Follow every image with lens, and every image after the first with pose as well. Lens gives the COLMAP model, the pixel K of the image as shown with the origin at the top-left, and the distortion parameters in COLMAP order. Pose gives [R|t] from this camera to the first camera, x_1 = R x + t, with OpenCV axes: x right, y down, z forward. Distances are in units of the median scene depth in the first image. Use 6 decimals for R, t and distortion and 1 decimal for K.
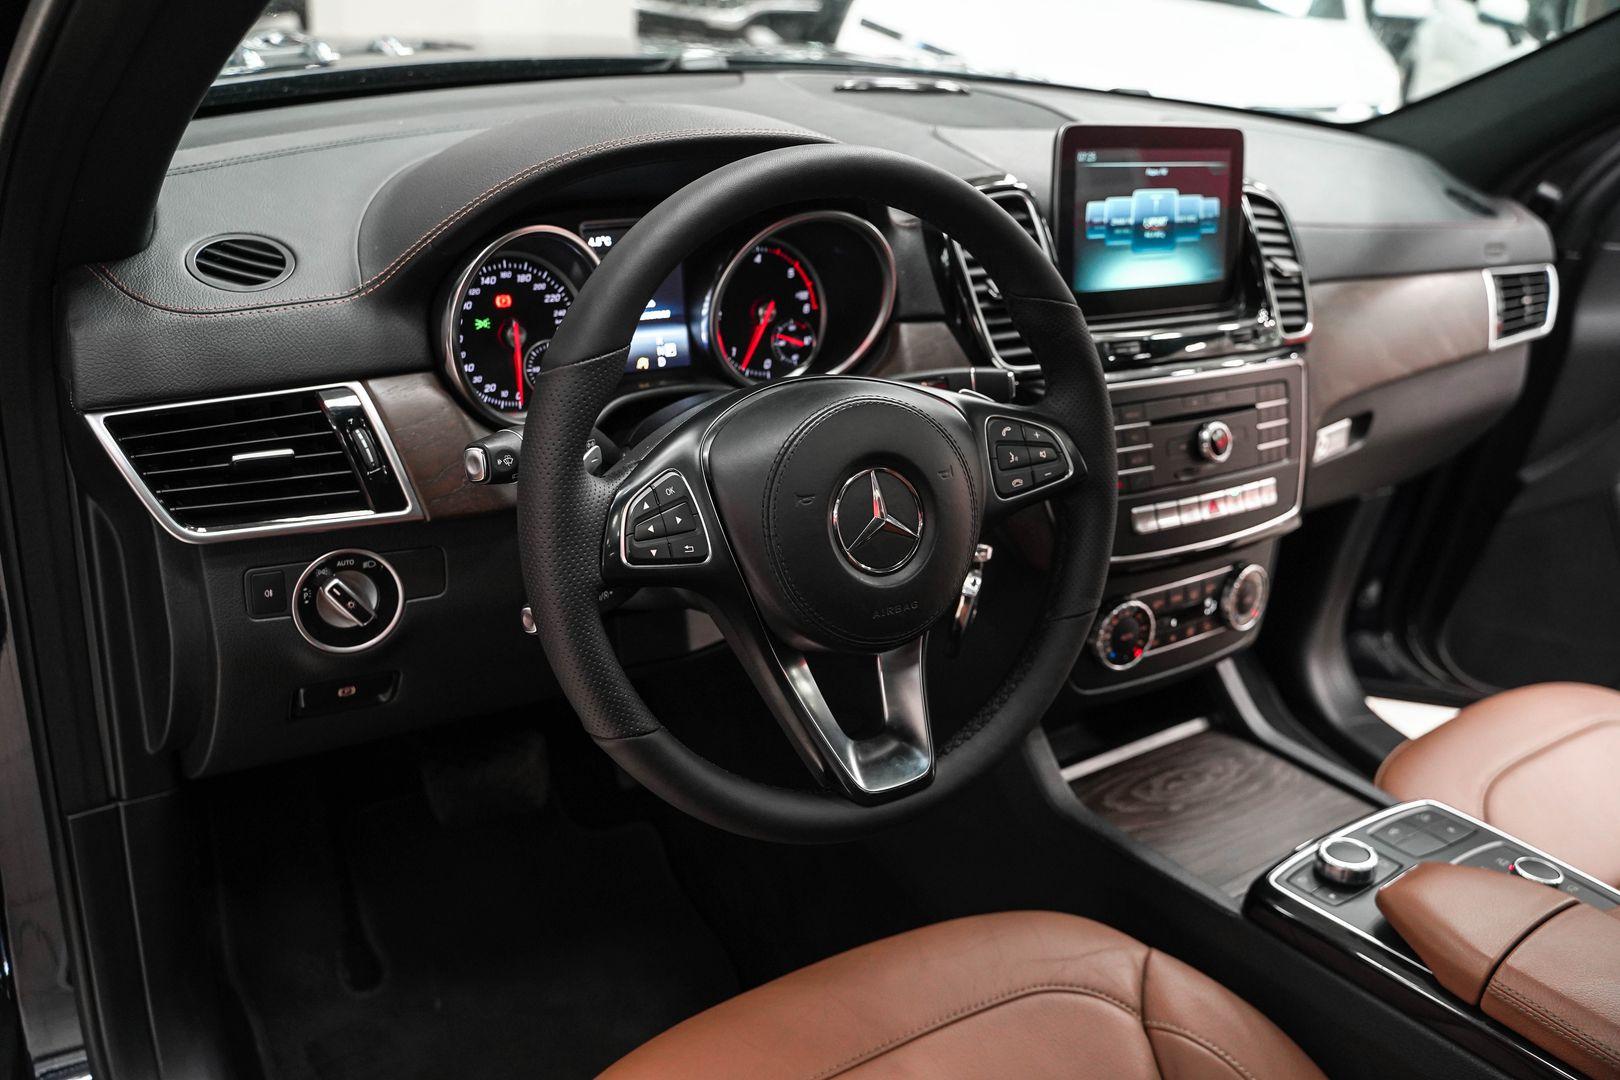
lens RADIAL K [[1308.7, 0, 799.5], [0, 1308.7, 530.3], [0, 0, 1]] dist [-0.117343, 0.088727]
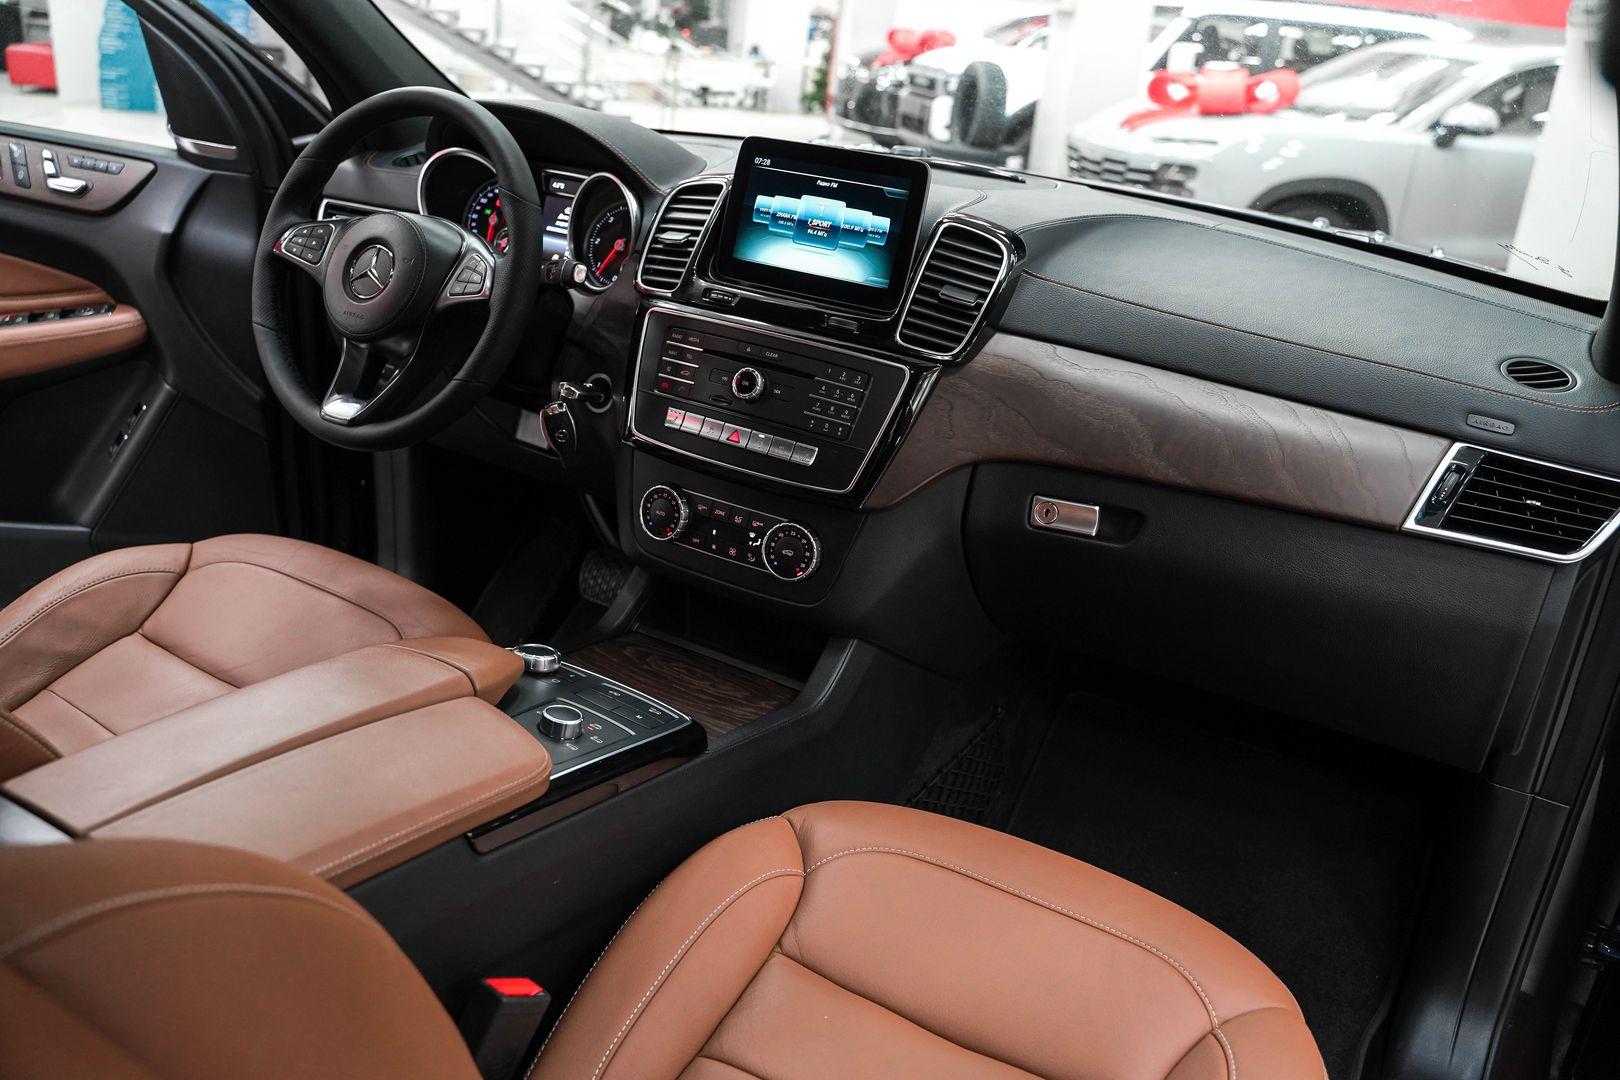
lens RADIAL K [[1308.7, 0, 815.2], [0, 1308.7, 537.5], [0, 0, 1]] dist [-0.117343, 0.088727]
pose [[0.472439, 0.267291, -0.839855, 1.396593], [-0.443611, 0.895518, 0.035464, -0.009613], [0.761585, 0.355814, 0.541650, 0.421033]]
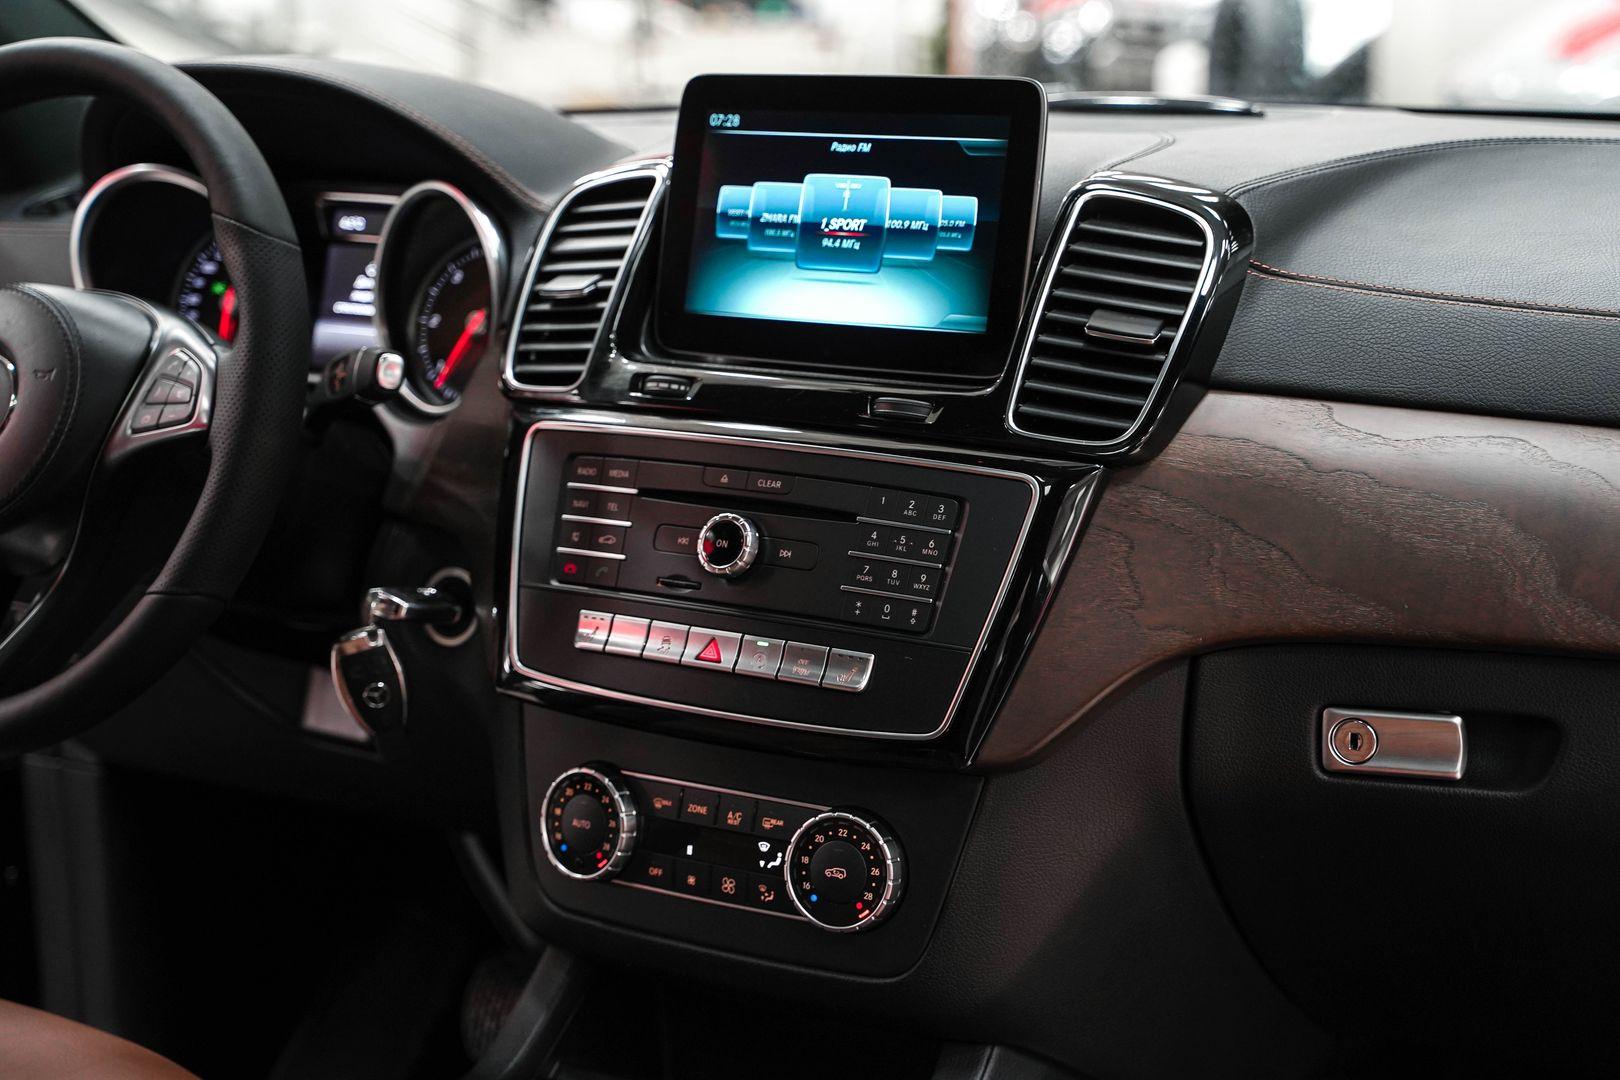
lens RADIAL K [[2684.7, 0, 819.9], [0, 2684.7, 538.2], [0, 0, 1]] dist [0.183839, 0.000000]
pose [[0.428375, 0.078562, -0.900179, 1.464965], [-0.359202, 0.928923, -0.089866, 0.028114], [0.829137, 0.361842, 0.426147, 0.476159]]
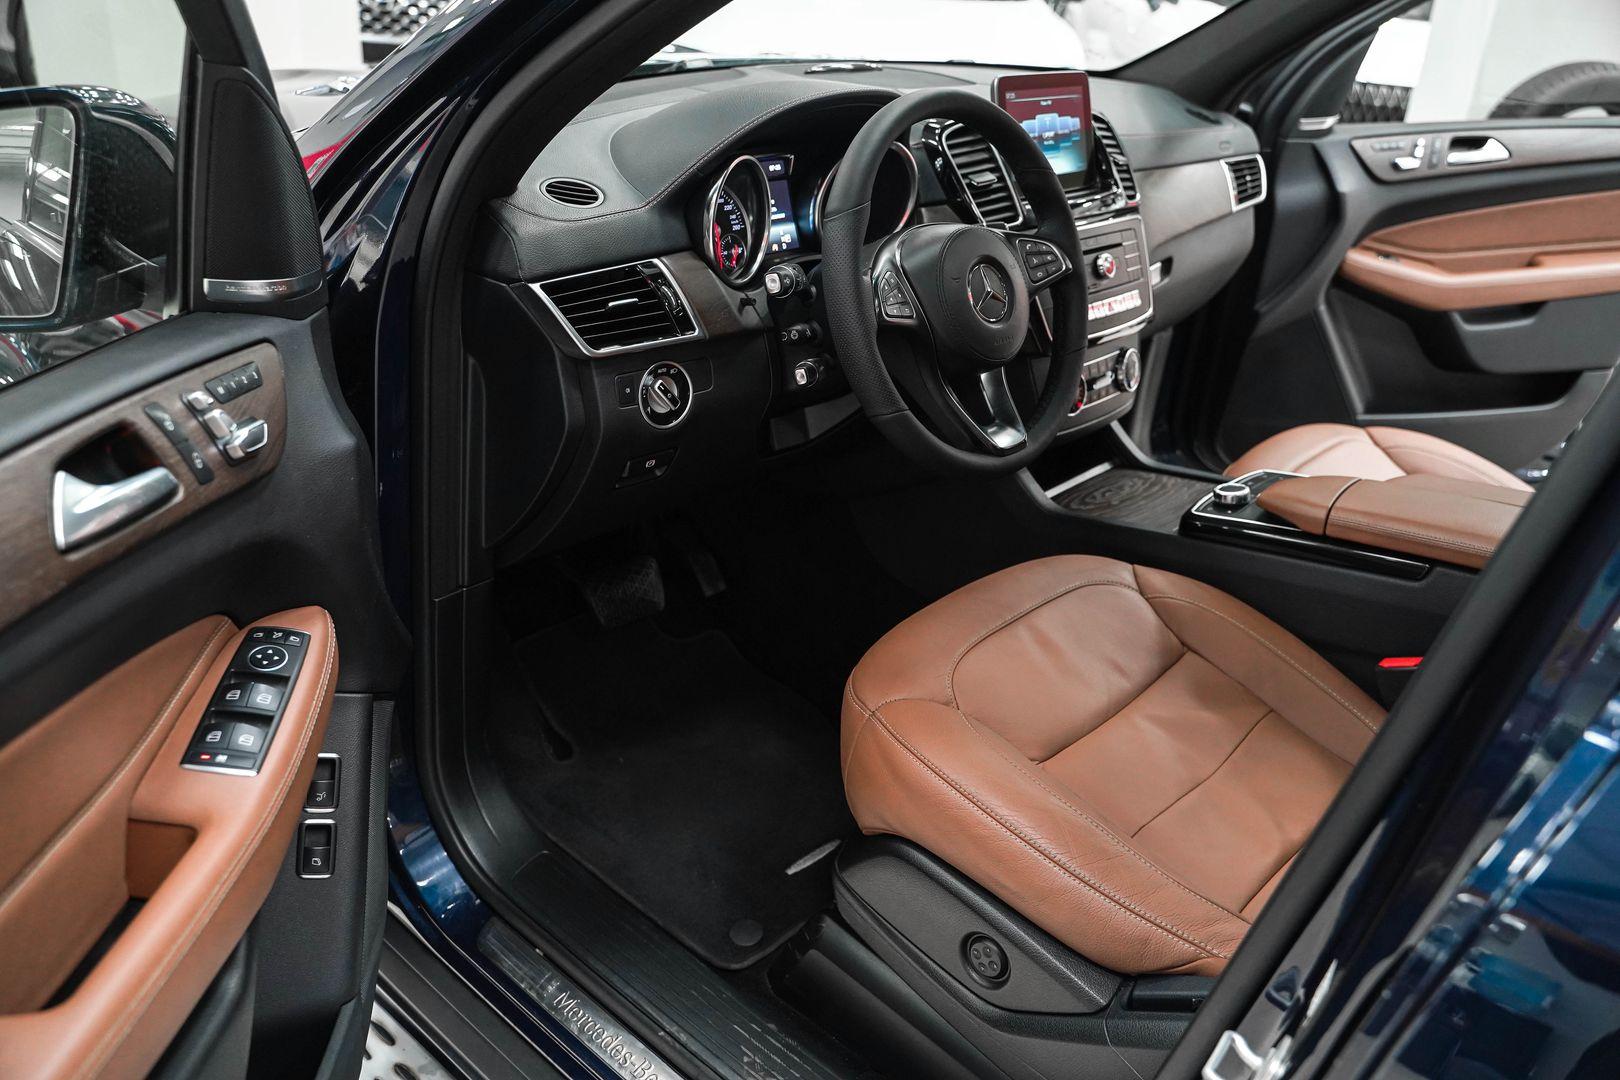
lens RADIAL K [[1308.7, 0, 808.7], [0, 1308.7, 539.9], [0, 0, 1]] dist [-0.117343, 0.088727]
pose [[0.965115, -0.156424, 0.209964, -0.415741], [0.155949, 0.987584, 0.018924, 0.175168], [-0.210317, 0.014480, 0.977526, -0.476295]]
